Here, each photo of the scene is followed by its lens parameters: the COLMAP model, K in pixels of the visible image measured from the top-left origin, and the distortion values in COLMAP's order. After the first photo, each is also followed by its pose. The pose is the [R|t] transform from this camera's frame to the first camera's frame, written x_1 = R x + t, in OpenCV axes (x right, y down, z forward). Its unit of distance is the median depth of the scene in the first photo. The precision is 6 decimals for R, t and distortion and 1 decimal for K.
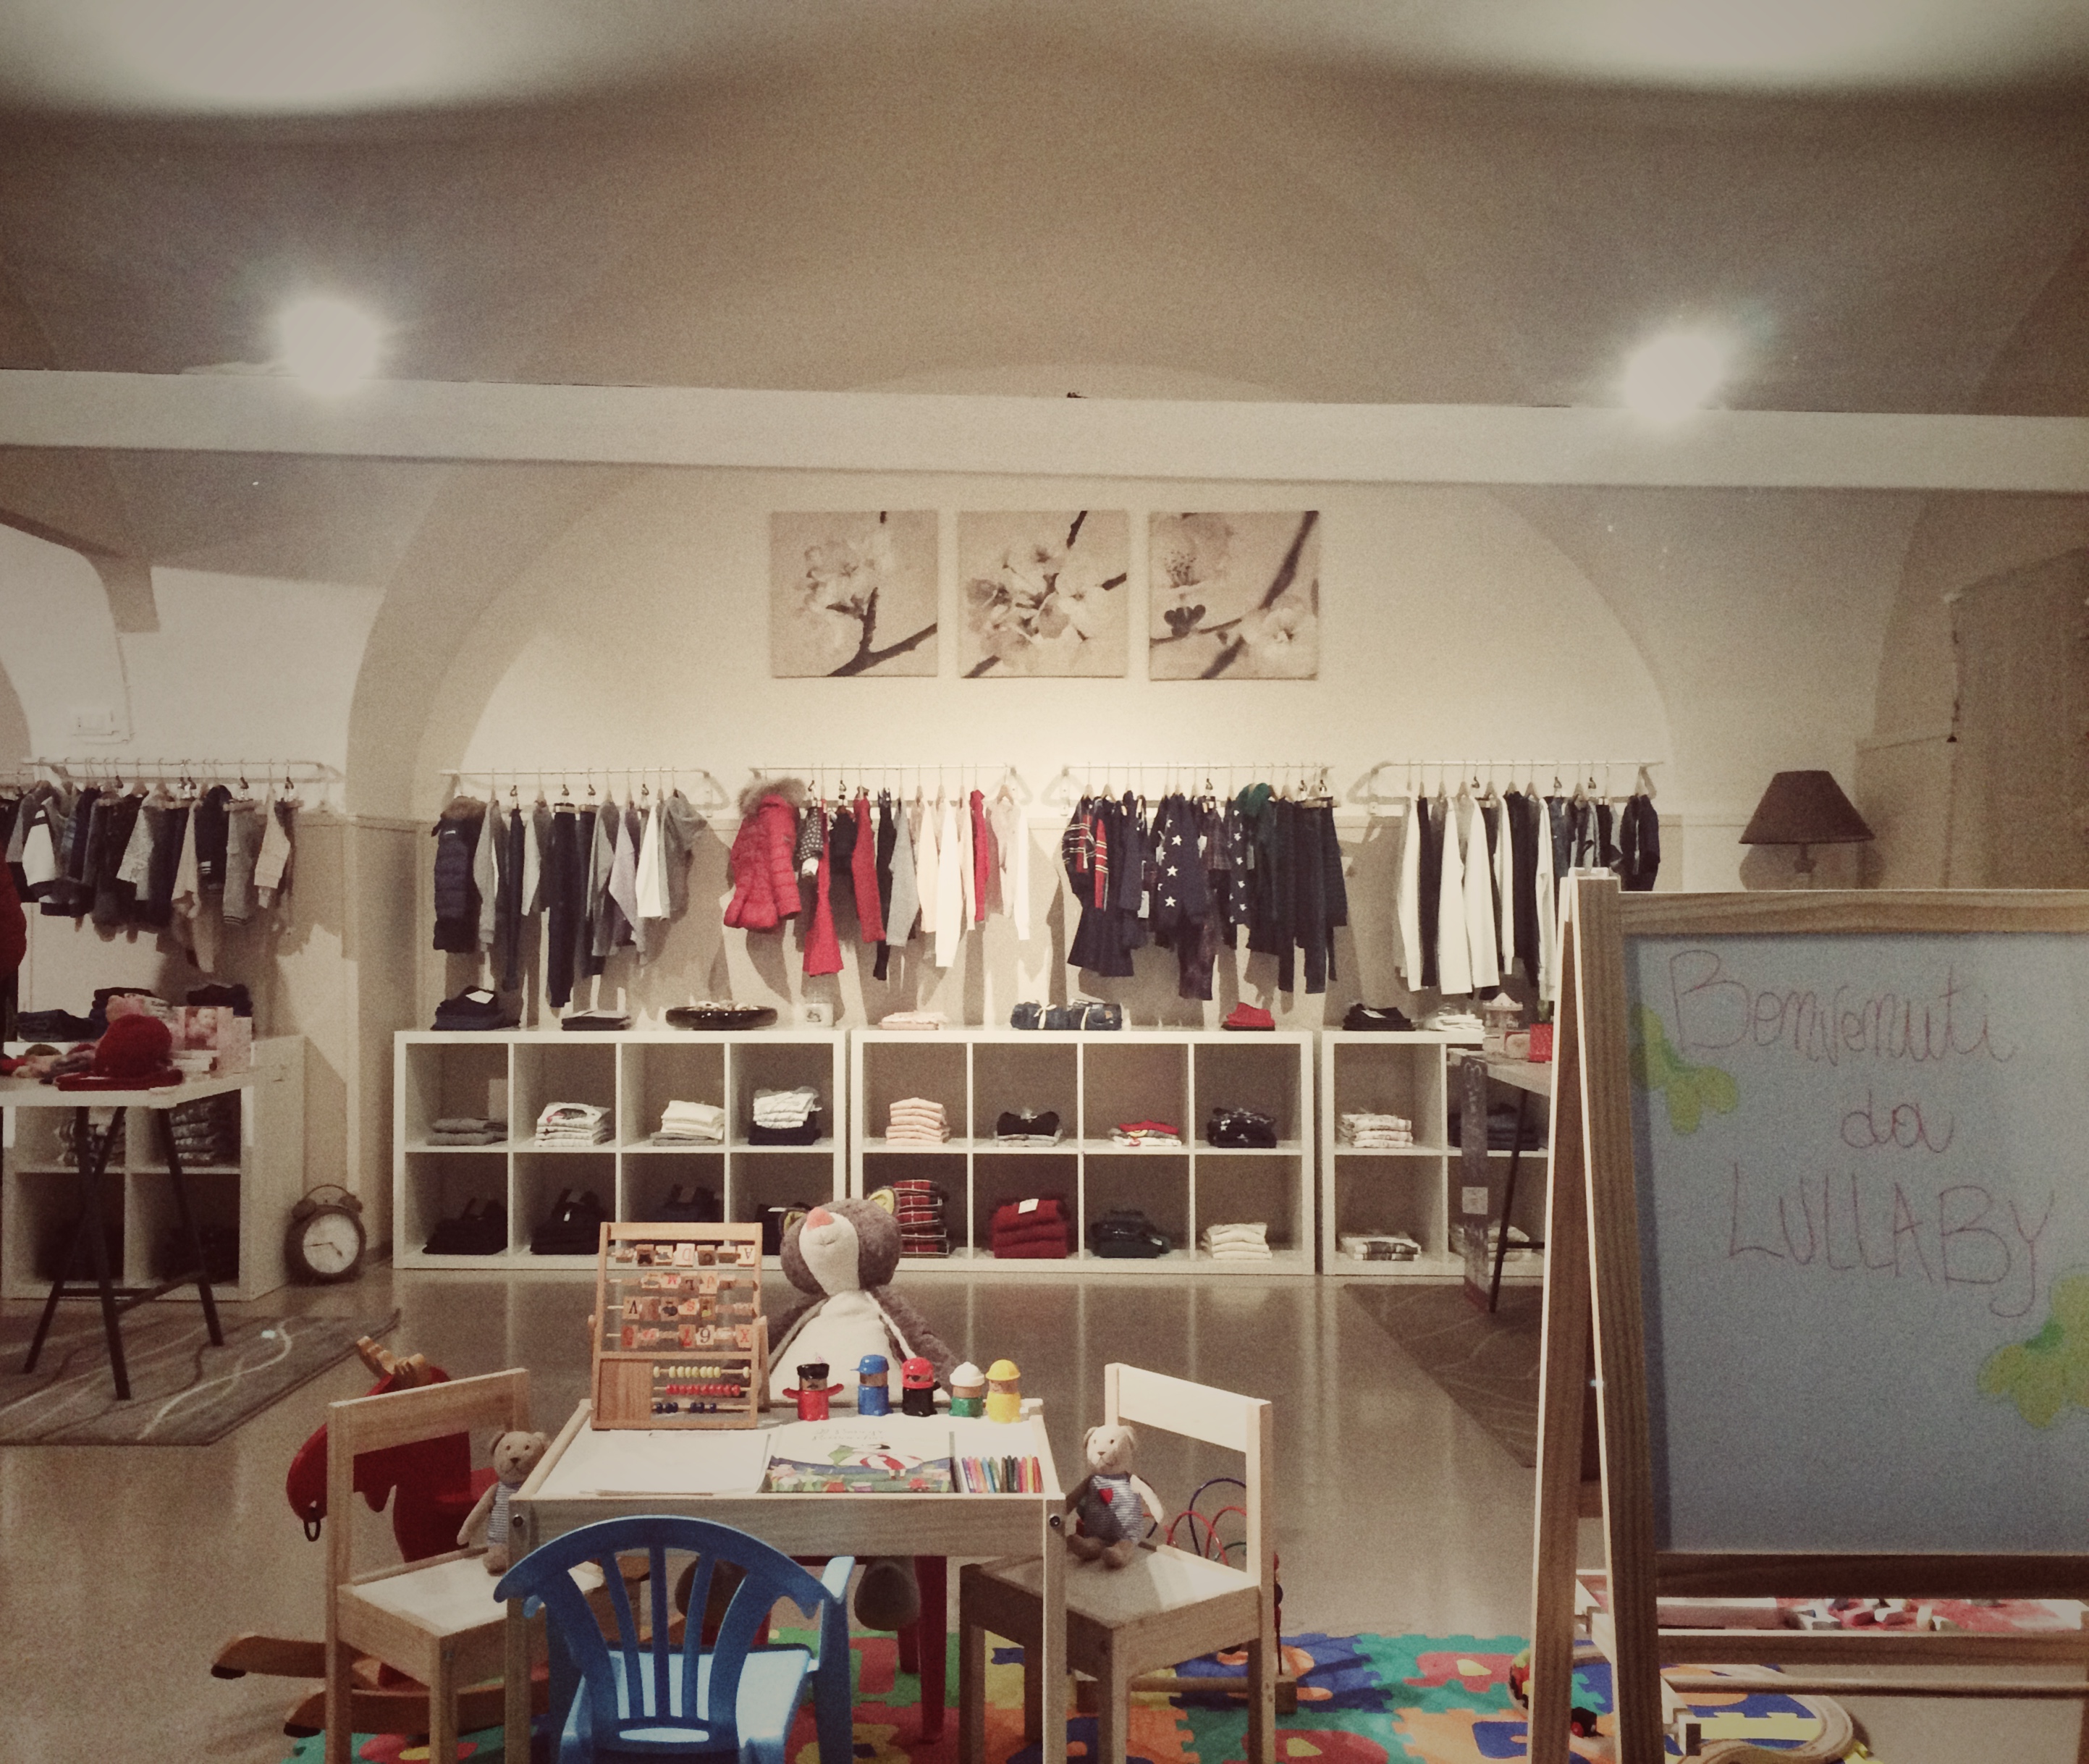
lens RADIAL K [[2019.3, 0, 1044.5], [0, 2019.3, 882.0], [0, 0, 1]] dist [0.071166, -0.101270]
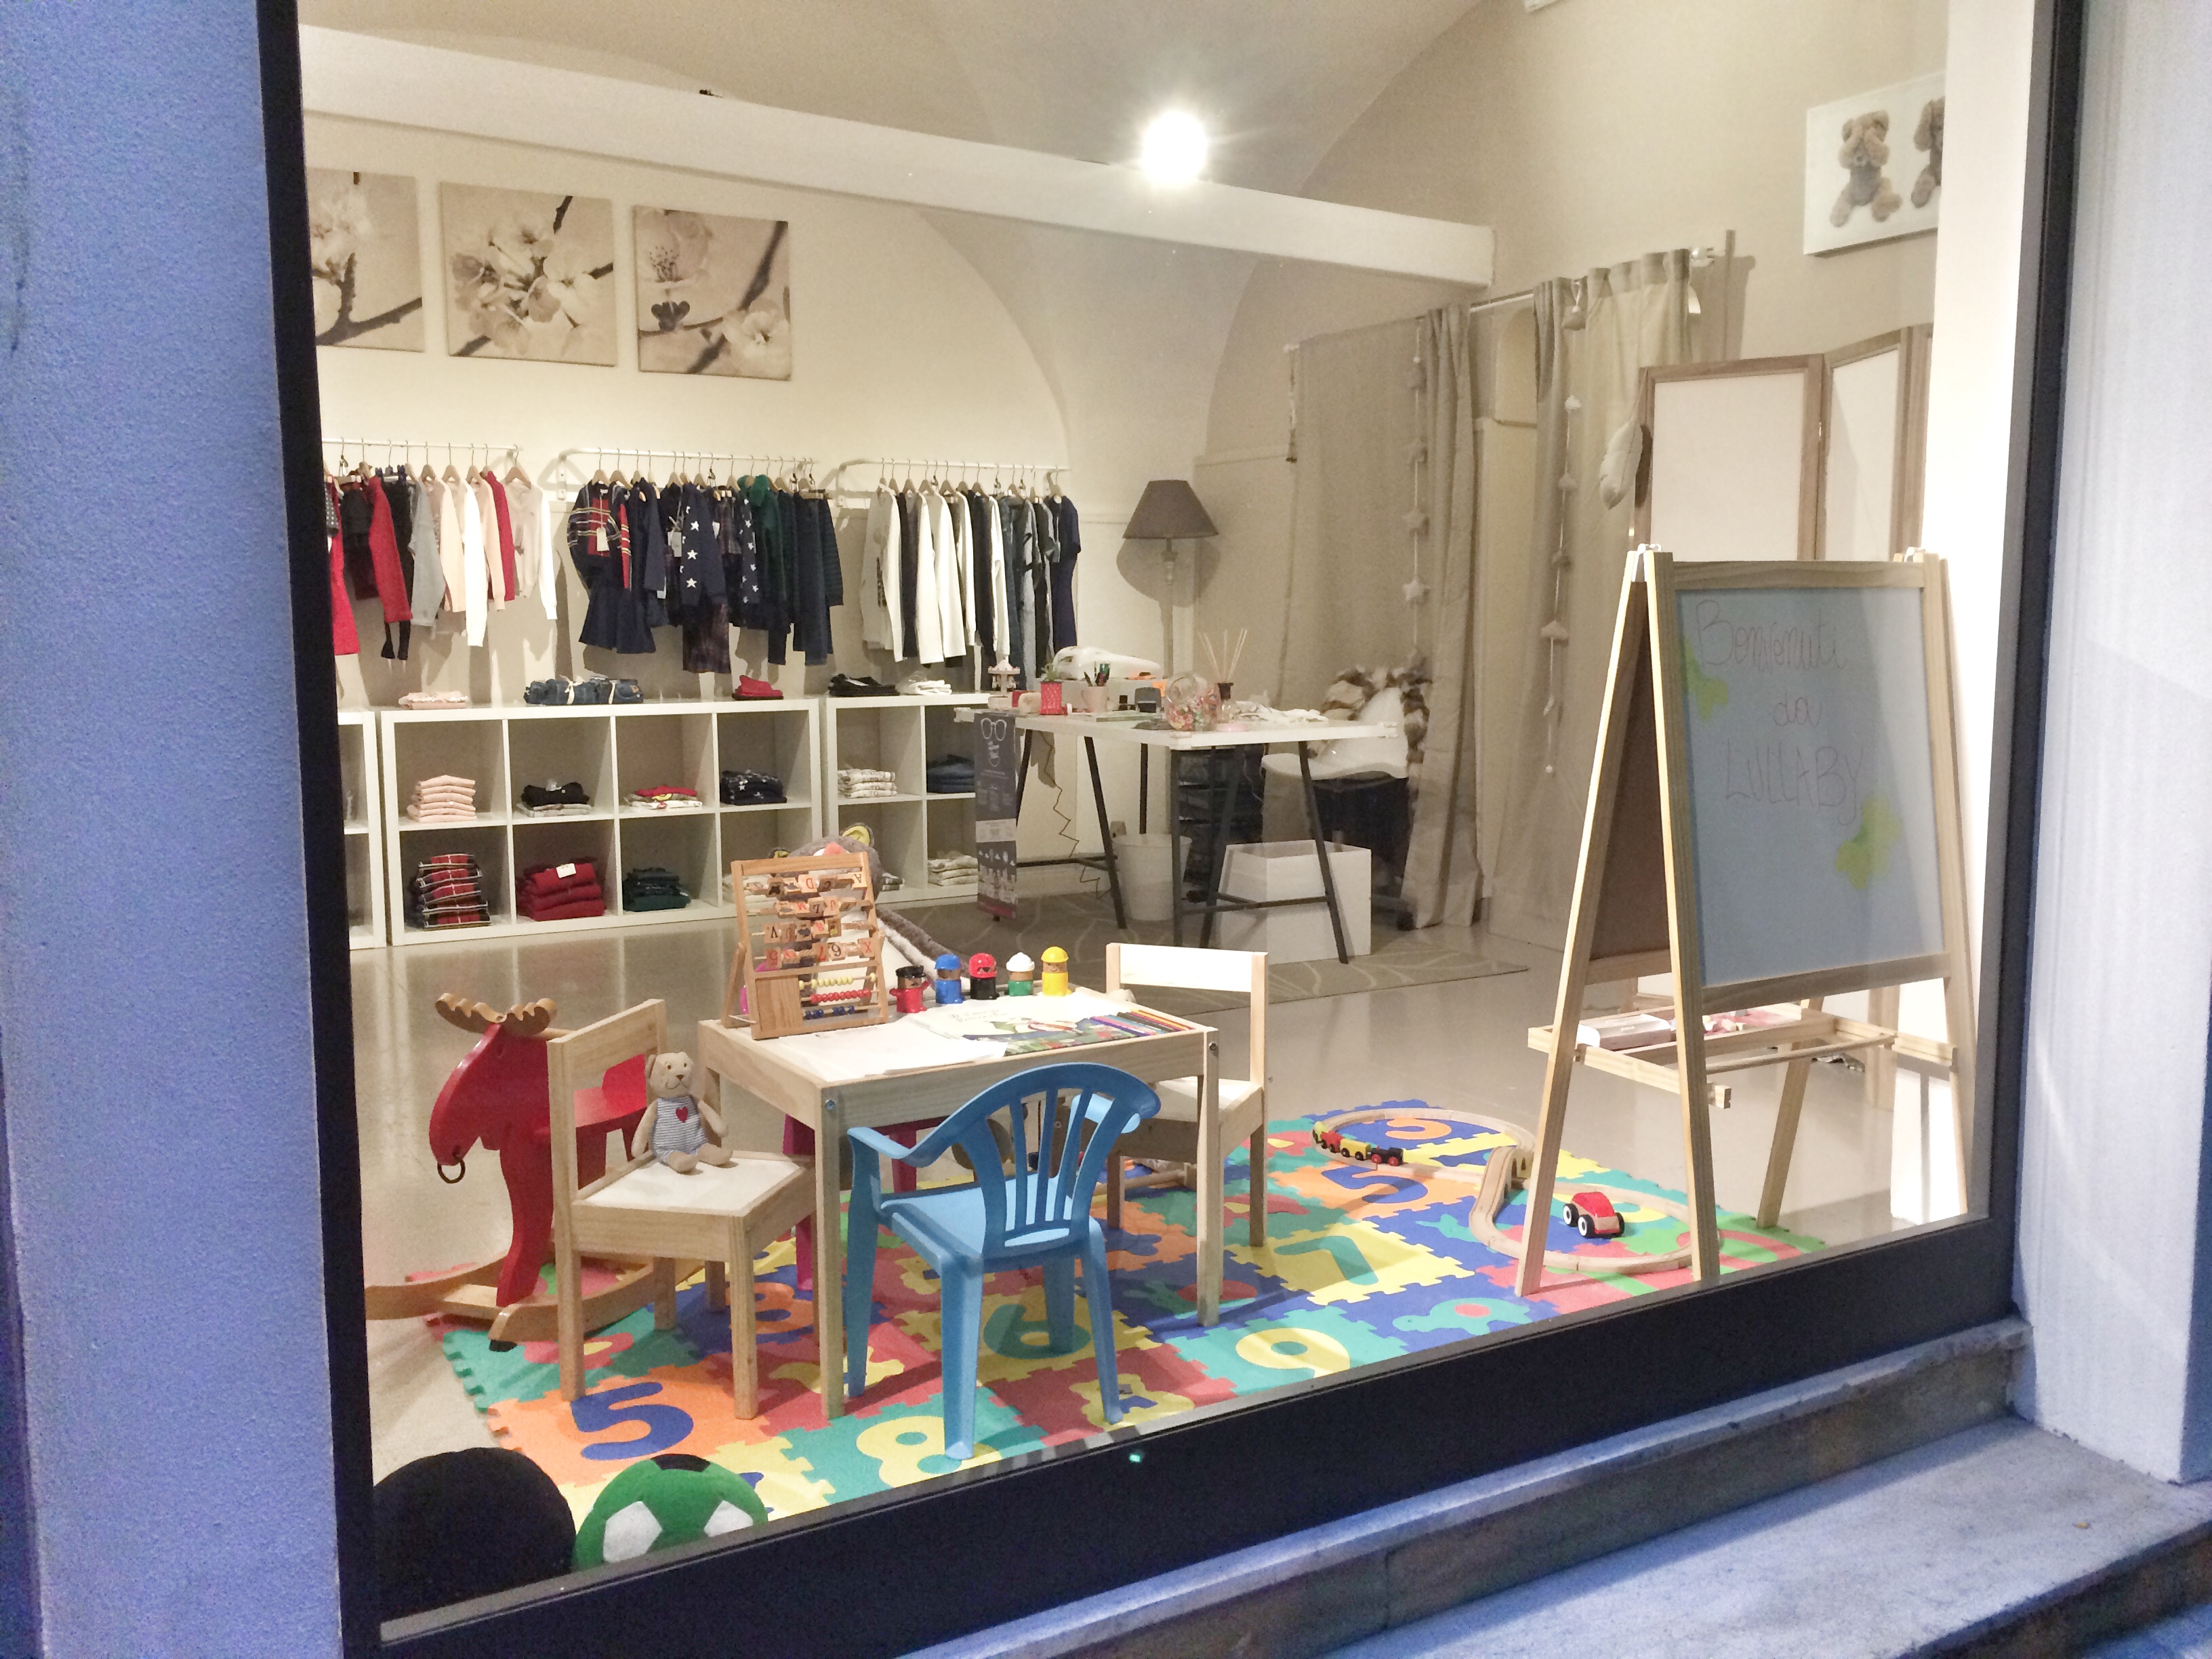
lens RADIAL K [[1886.7, 0, 1106.0], [0, 1886.7, 829.5], [0, 0, 1]] dist [0.053205, -0.007088]
pose [[0.850696, -0.065659, 0.521541, -0.283062], [-0.003851, 0.991363, 0.131089, 0.006749], [-0.525644, -0.113525, 0.843096, 0.010607]]
